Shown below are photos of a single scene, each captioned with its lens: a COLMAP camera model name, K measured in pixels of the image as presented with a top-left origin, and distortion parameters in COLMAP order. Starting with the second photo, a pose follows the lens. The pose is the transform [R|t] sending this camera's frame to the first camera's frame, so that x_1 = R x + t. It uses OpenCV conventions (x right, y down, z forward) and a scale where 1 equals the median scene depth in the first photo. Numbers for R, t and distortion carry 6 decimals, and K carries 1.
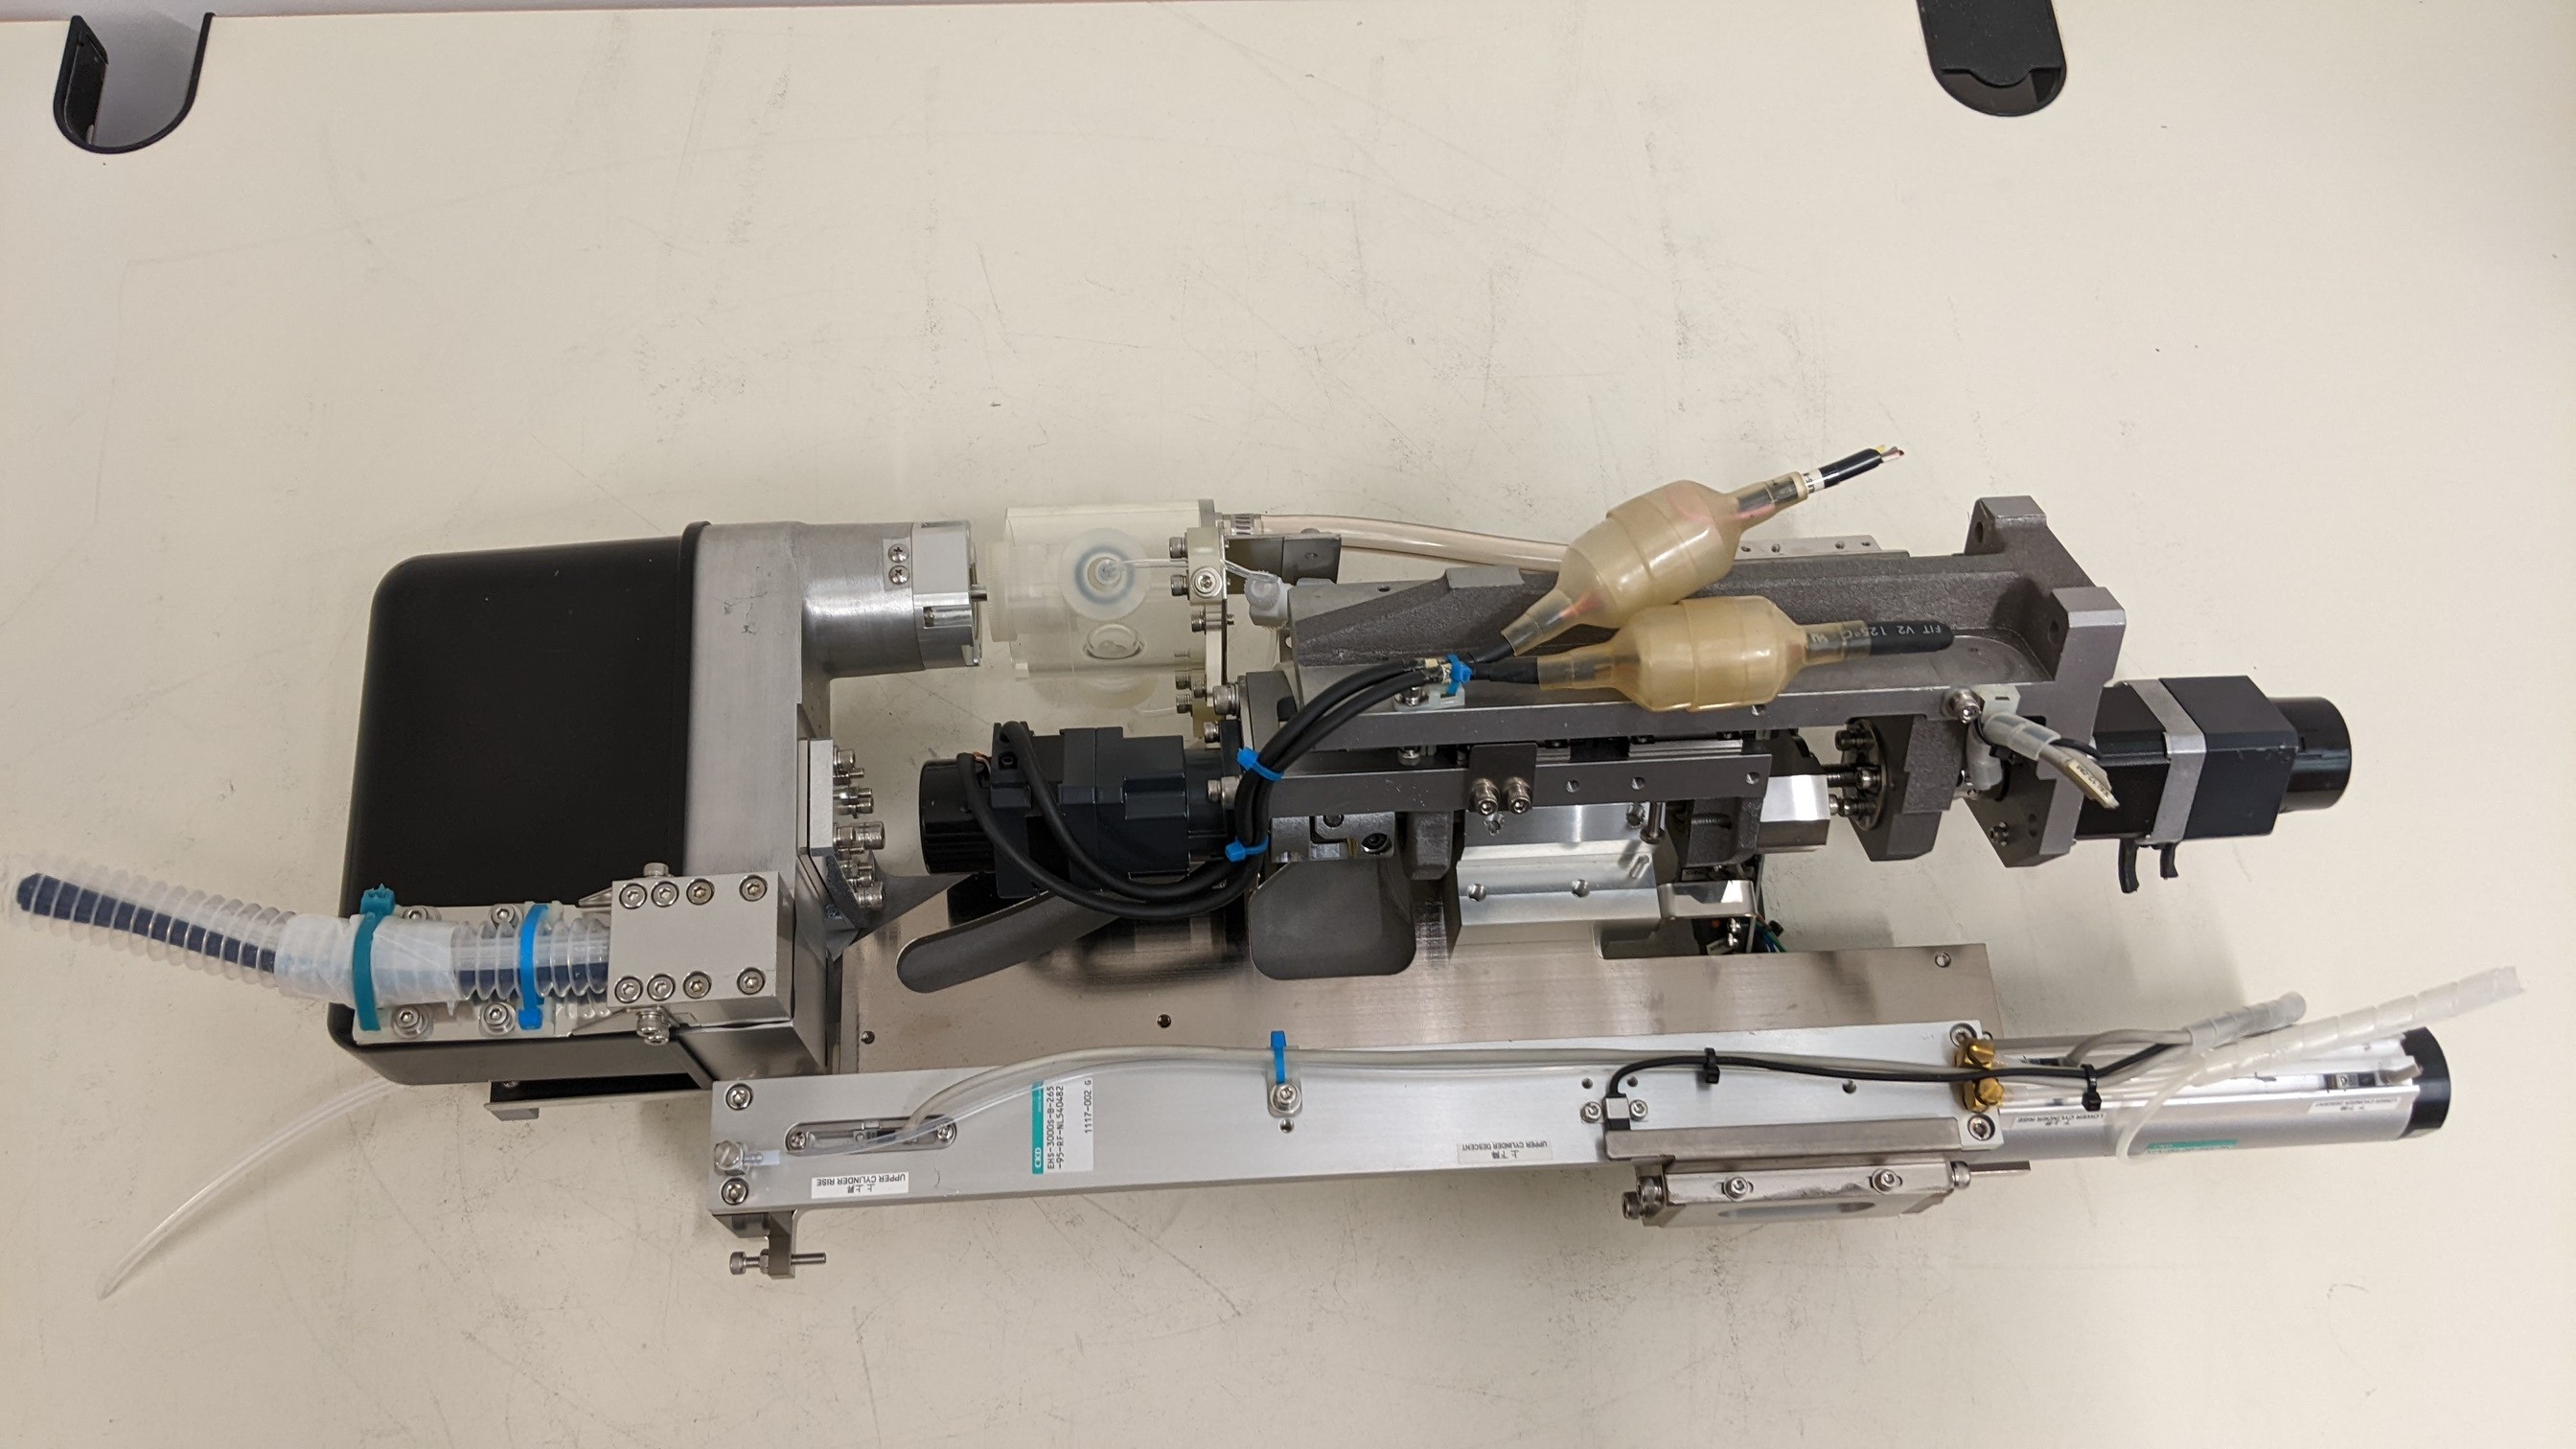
lens RADIAL K [[2068.8, 0, 1244.8], [0, 2068.8, 727.2], [0, 0, 1]] dist [-0.006951, -0.002913]
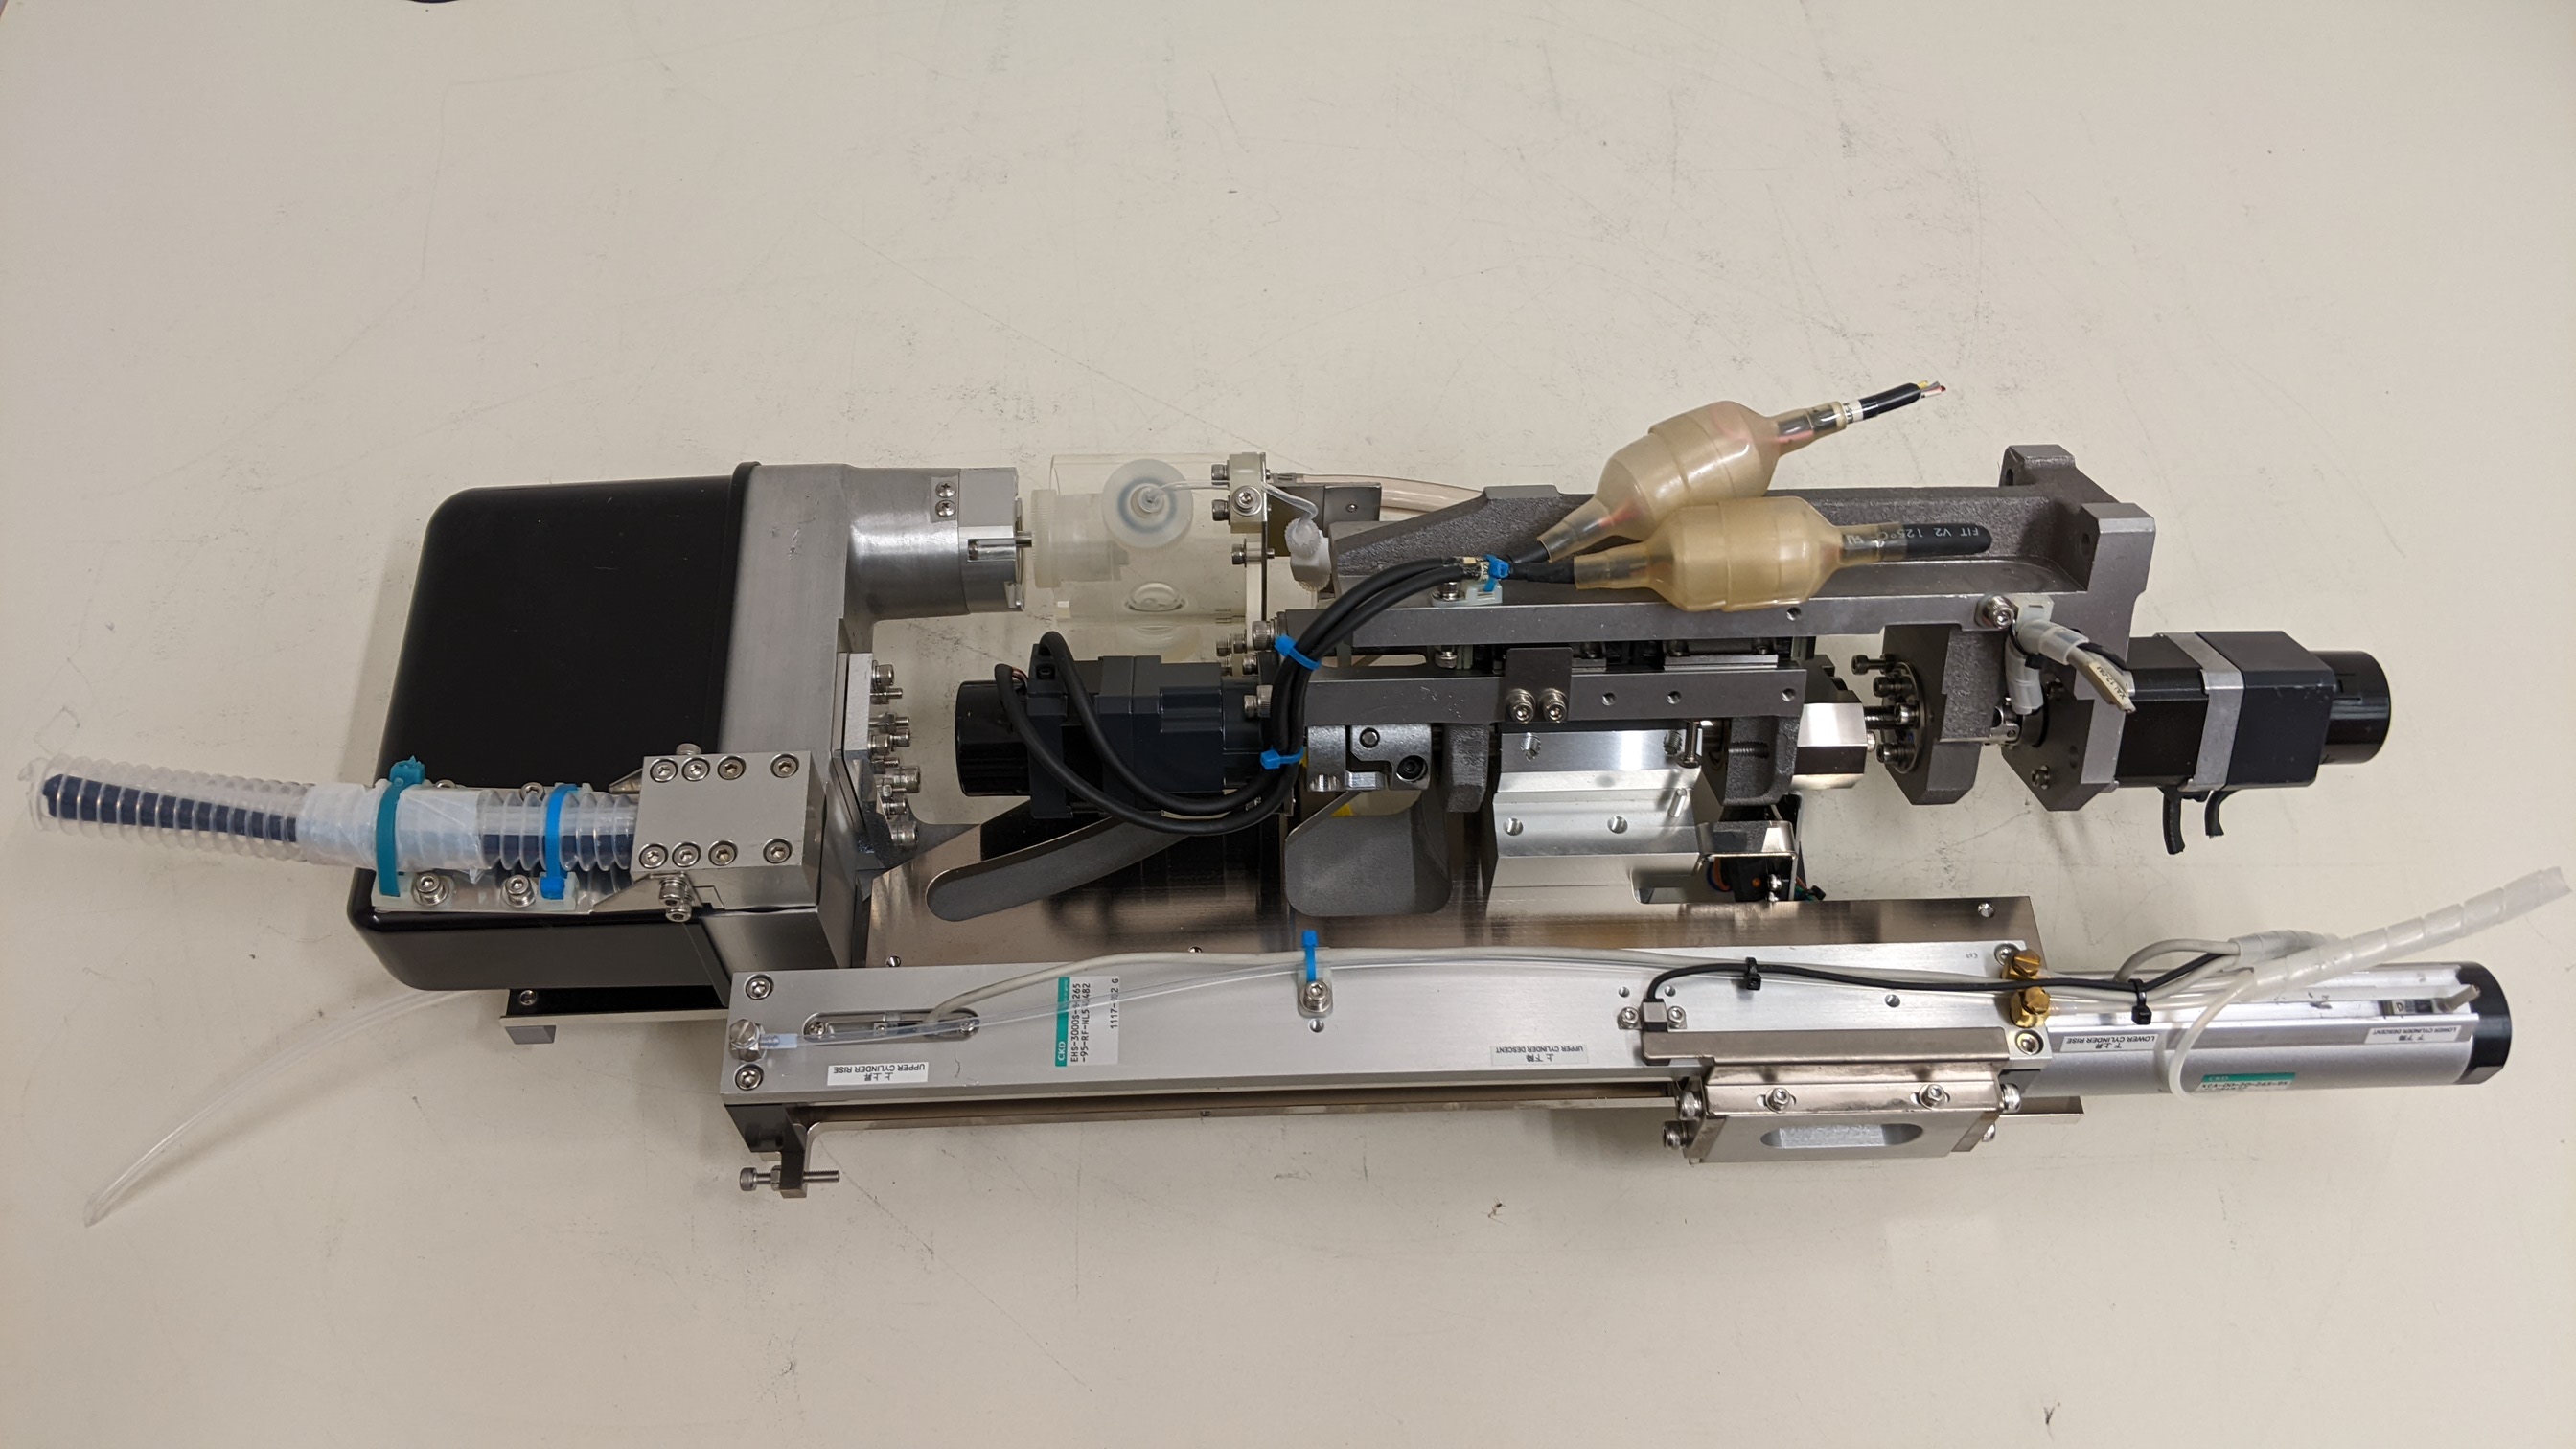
lens RADIAL K [[2076.6, 0, 1288.0], [0, 2076.6, 724.5], [0, 0, 1]] dist [0.000663, -0.012357]
pose [[0.999807, 0.018917, -0.005262, 0.008849], [-0.019475, 0.989593, -0.142572, 0.187951], [0.002510, 0.142647, 0.989770, 0.007764]]
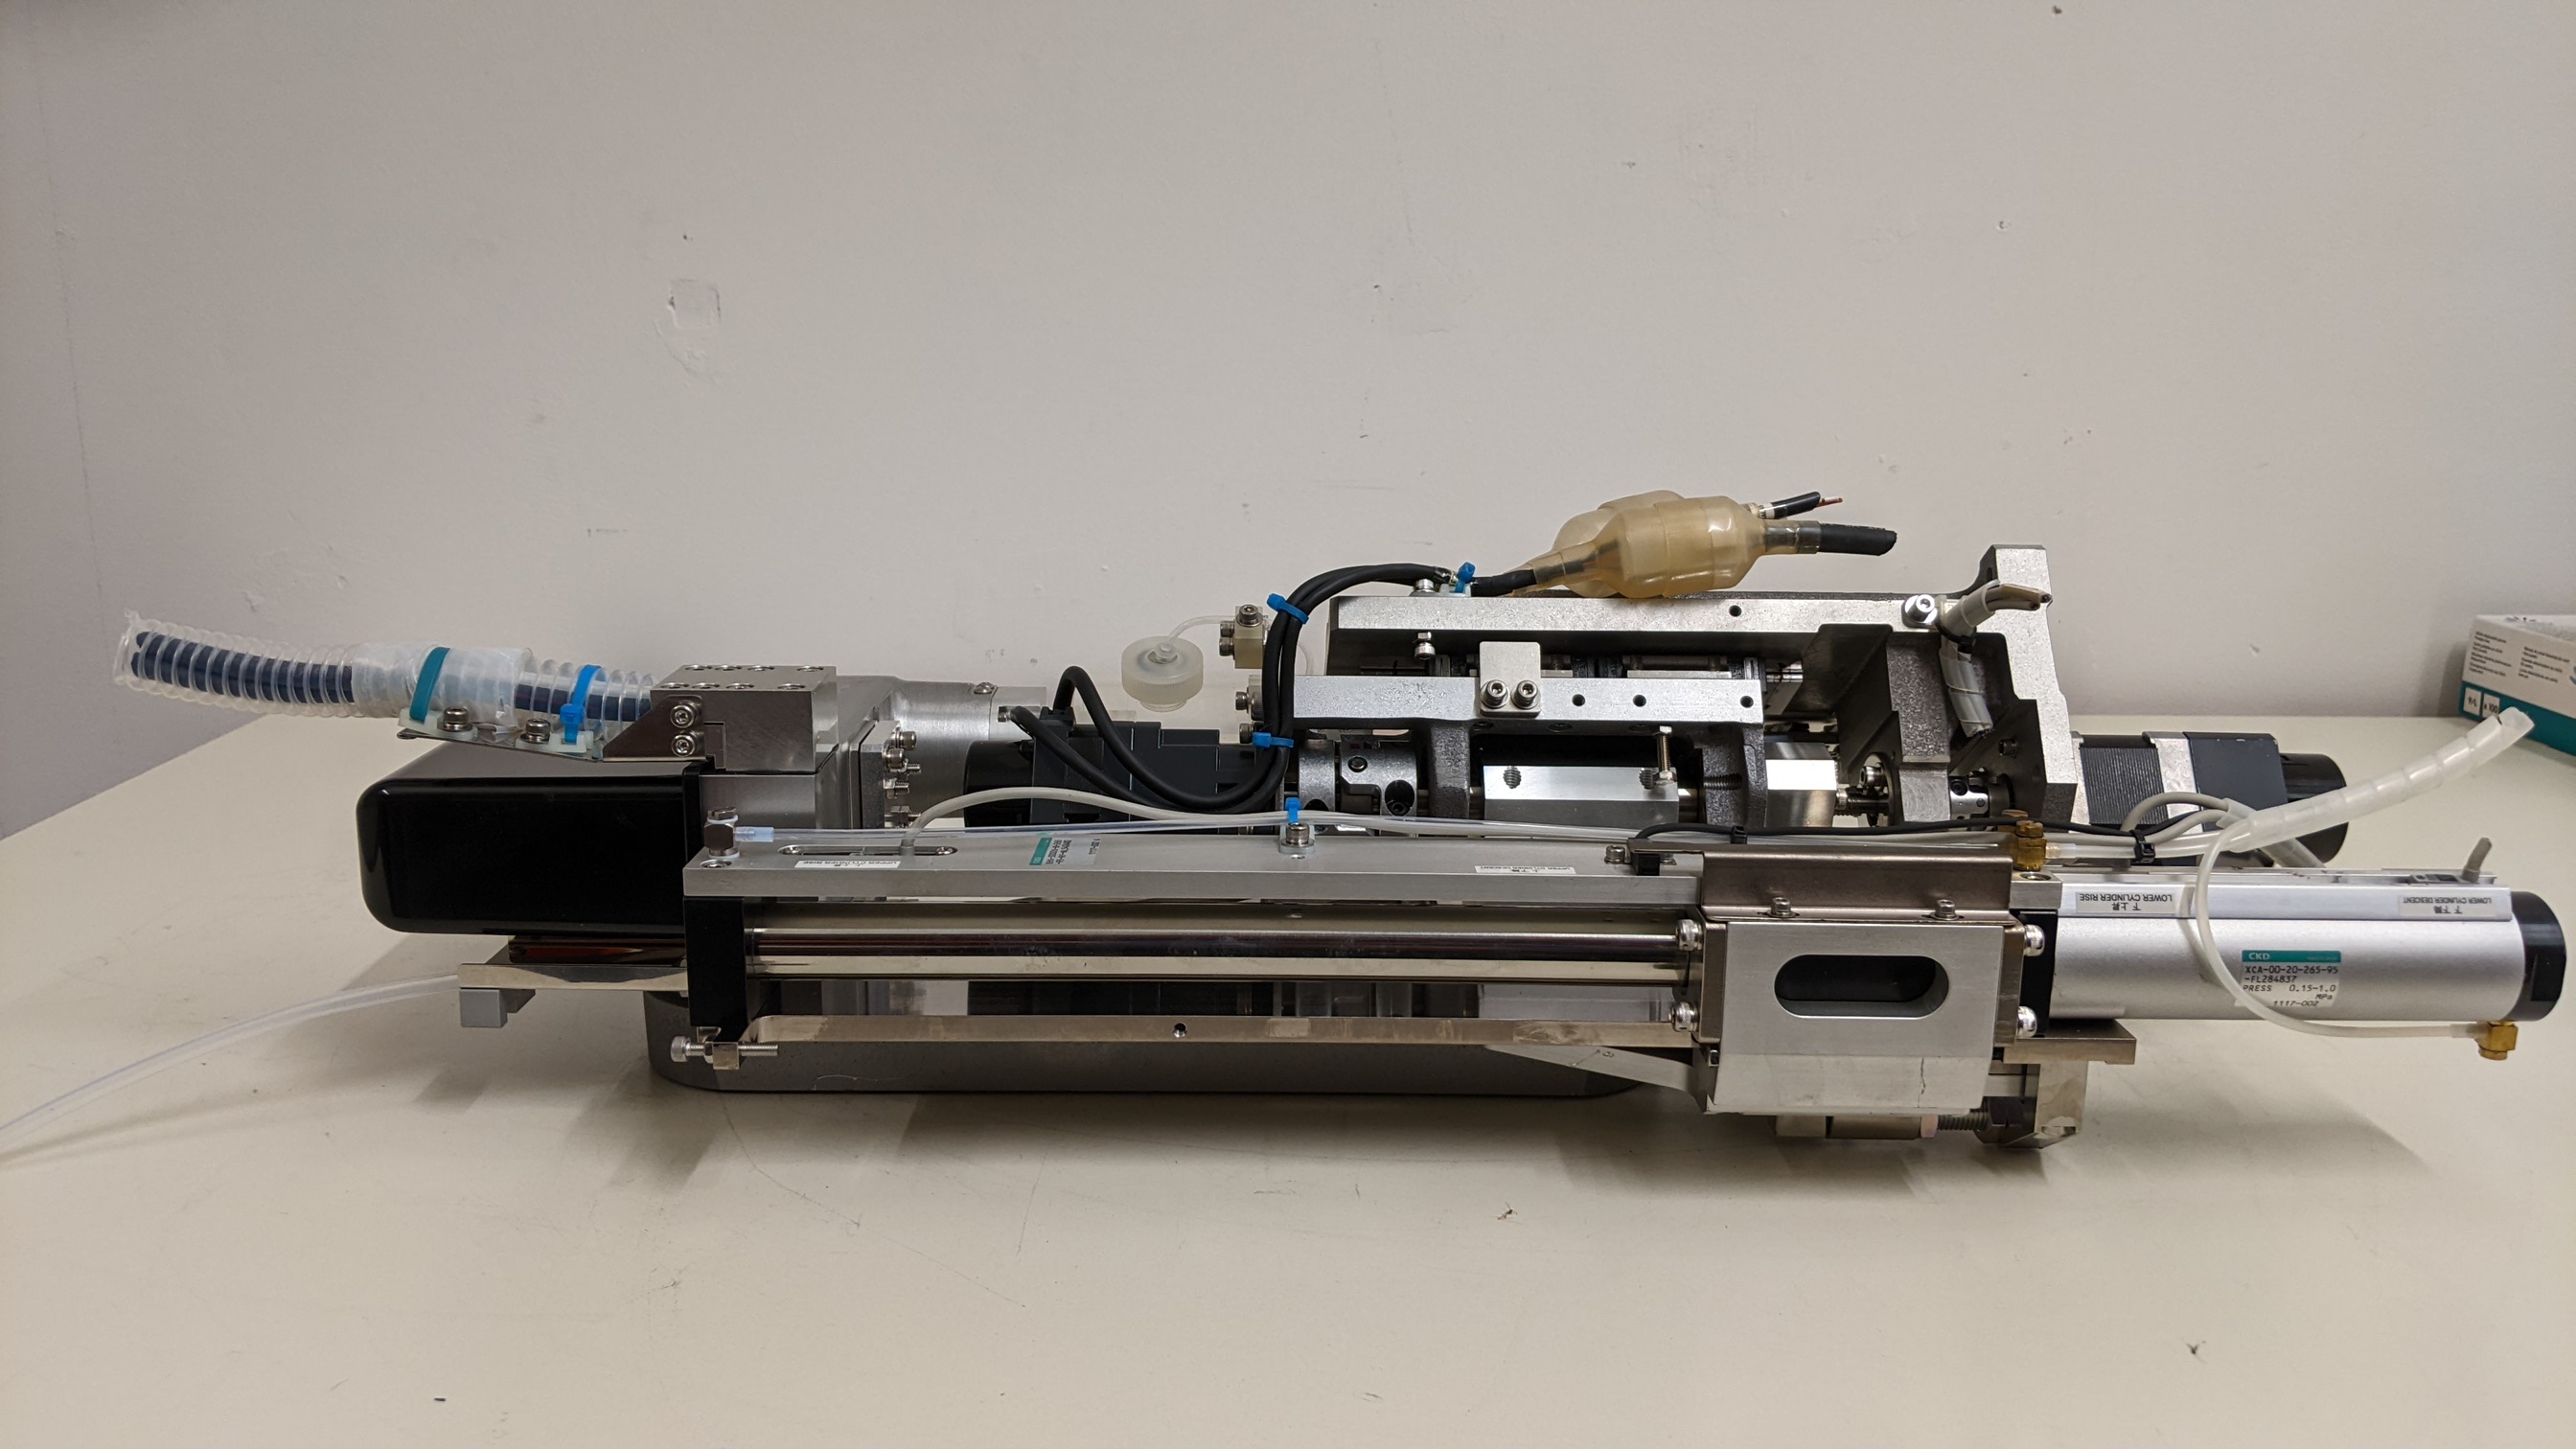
lens RADIAL K [[2076.6, 0, 1288.0], [0, 2076.6, 724.5], [0, 0, 1]] dist [0.000663, -0.012357]
pose [[0.998798, 0.009815, -0.048023, 0.060523], [-0.044370, 0.597390, -0.800723, 0.909925], [0.020830, 0.801891, 0.597107, 0.368011]]
